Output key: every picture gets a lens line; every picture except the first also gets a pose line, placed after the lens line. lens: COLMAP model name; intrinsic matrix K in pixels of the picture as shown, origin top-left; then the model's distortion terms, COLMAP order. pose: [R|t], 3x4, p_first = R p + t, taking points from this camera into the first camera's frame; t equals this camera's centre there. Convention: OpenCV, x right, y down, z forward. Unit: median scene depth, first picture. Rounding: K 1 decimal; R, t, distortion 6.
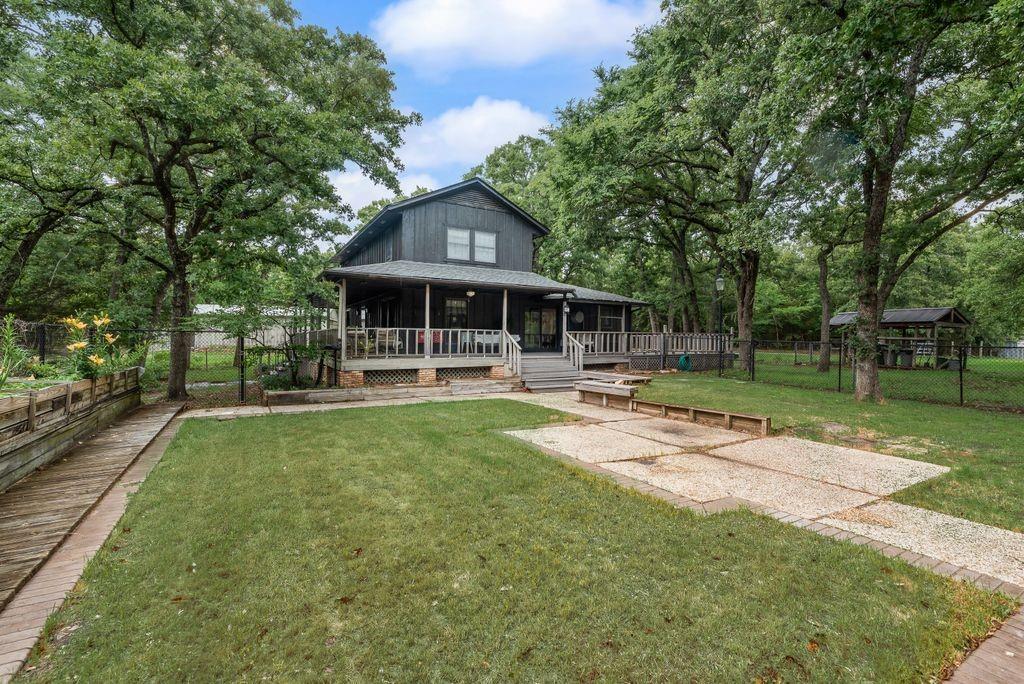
lens RADIAL K [[423.0, 0, 512.0], [0, 423.0, 342.0], [0, 0, 1]] dist [-0.000142, -0.000001]
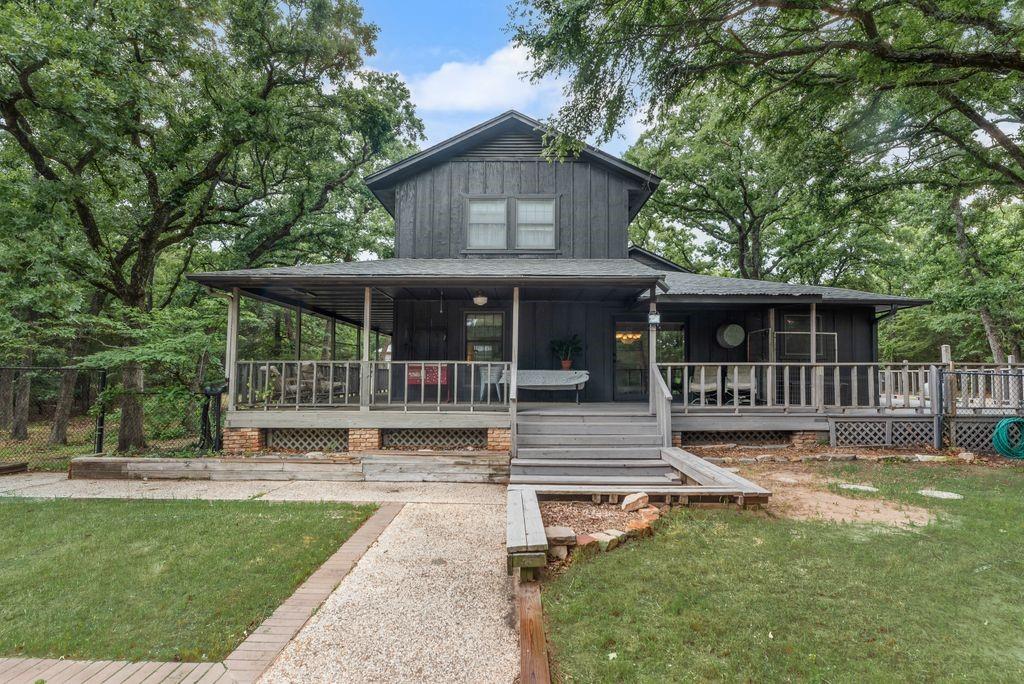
lens RADIAL K [[523.8, 0, 512.0], [0, 523.8, 342.0], [0, 0, 1]] dist [0.001968, 0.000470]
pose [[0.874230, -0.035265, -0.484229, 0.278533], [-0.002722, 0.996987, -0.077522, -0.001290], [0.485504, 0.069090, 0.871500, 0.378717]]
